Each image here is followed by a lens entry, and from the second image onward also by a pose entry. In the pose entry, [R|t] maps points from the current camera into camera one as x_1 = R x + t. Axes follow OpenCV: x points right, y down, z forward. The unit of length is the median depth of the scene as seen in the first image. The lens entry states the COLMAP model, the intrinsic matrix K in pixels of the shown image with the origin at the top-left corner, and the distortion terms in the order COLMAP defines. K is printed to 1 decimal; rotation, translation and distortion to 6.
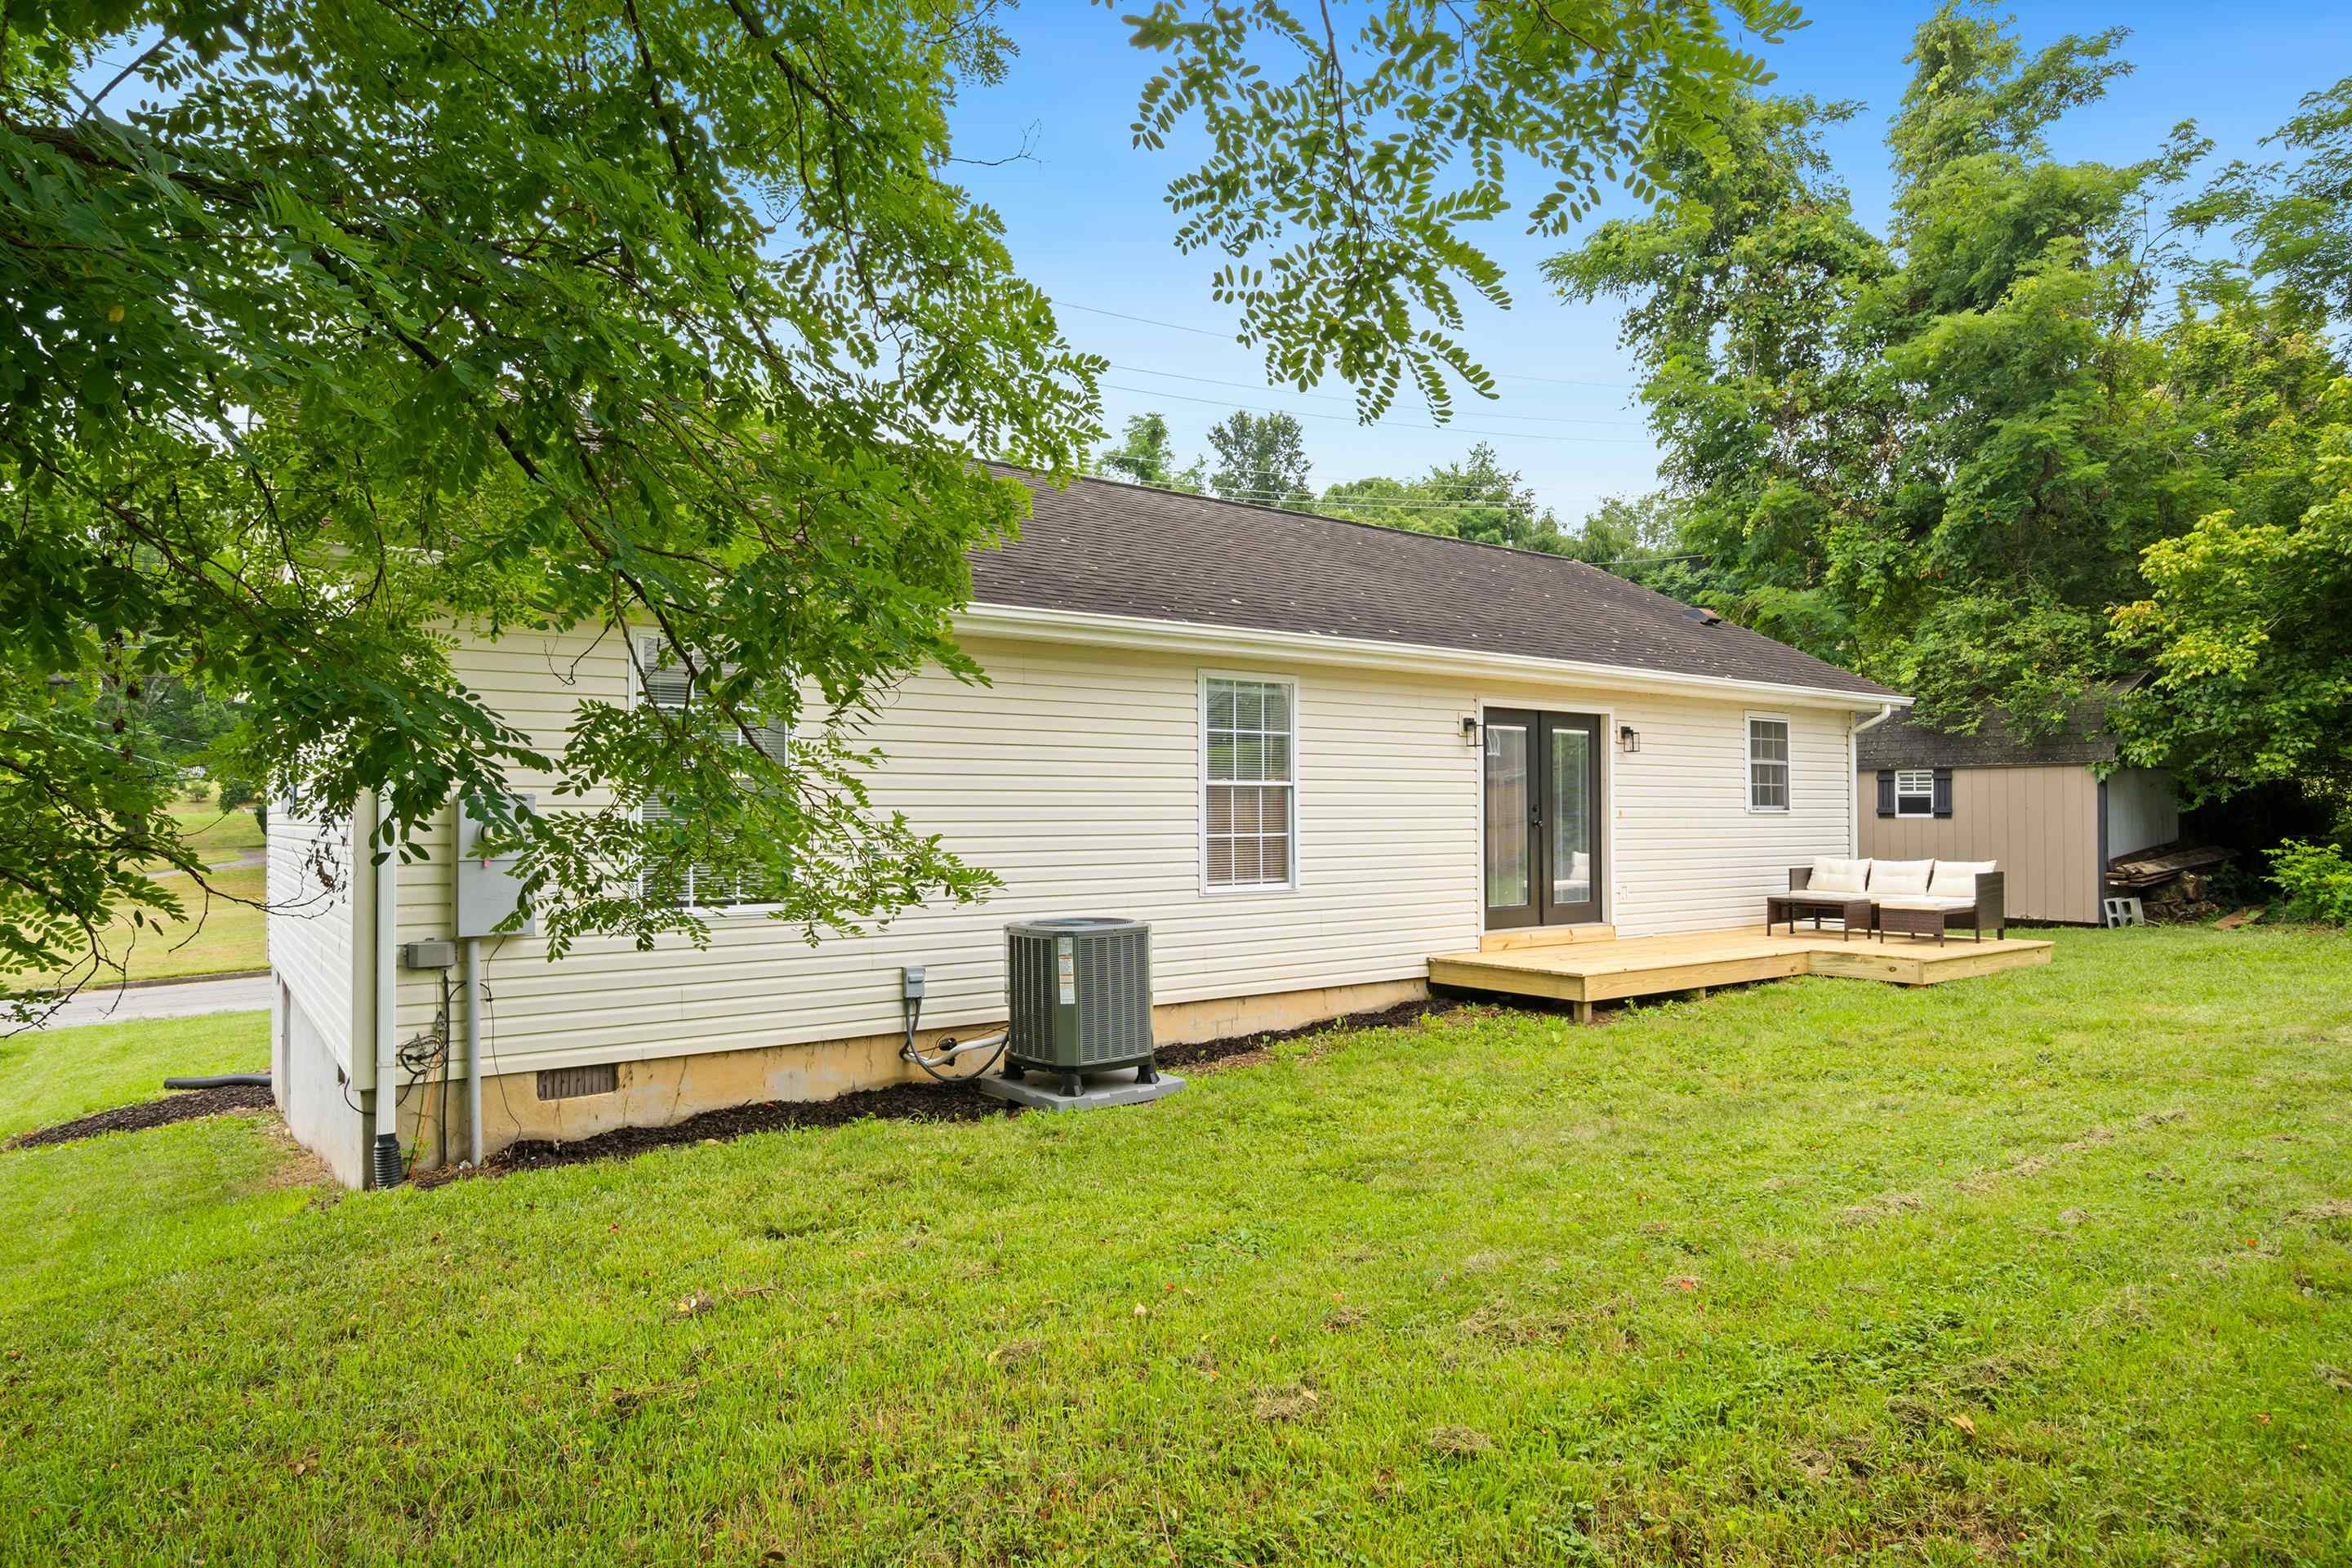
lens RADIAL K [[1391.0, 0, 1149.6], [0, 1391.0, 788.2], [0, 0, 1]] dist [-0.001701, -0.001952]
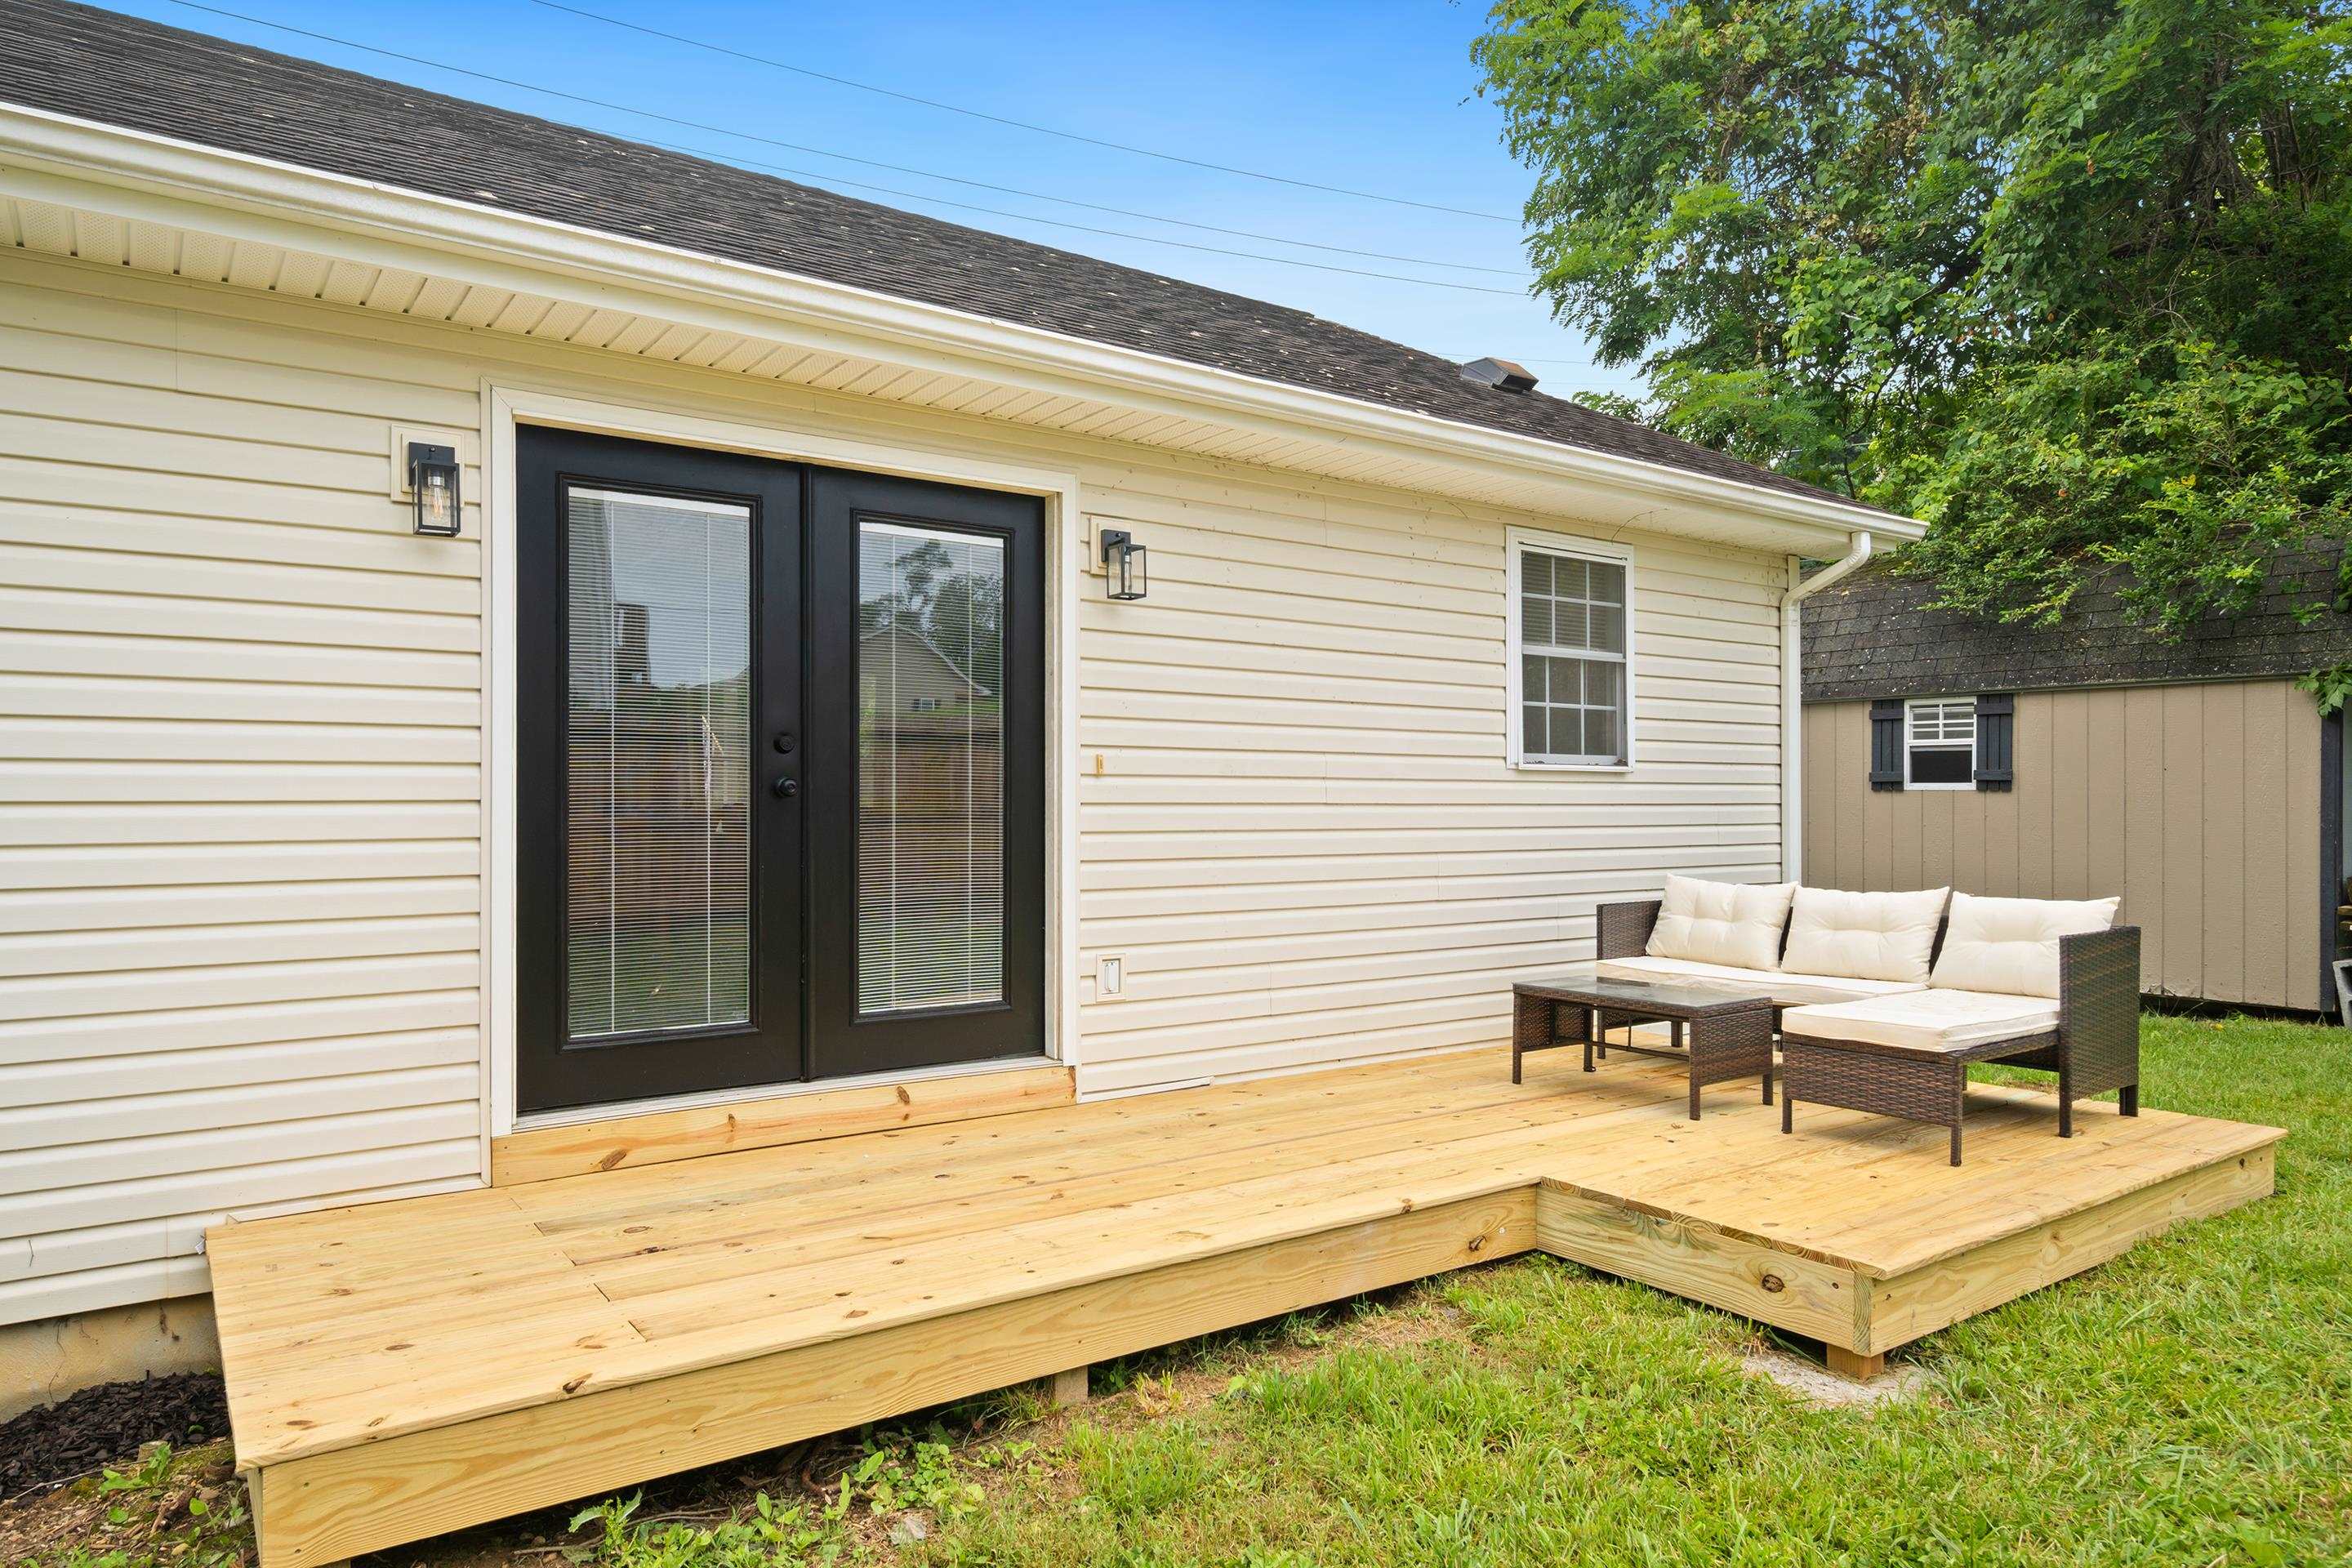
lens RADIAL K [[1466.9, 0, 1143.9], [0, 1466.9, 794.9], [0, 0, 1]] dist [-0.000211, -0.001086]
pose [[0.999795, 0.003298, -0.019973, 0.317474], [-0.002956, 0.999849, 0.017125, 0.017387], [0.020027, -0.017062, 0.999654, 0.536736]]
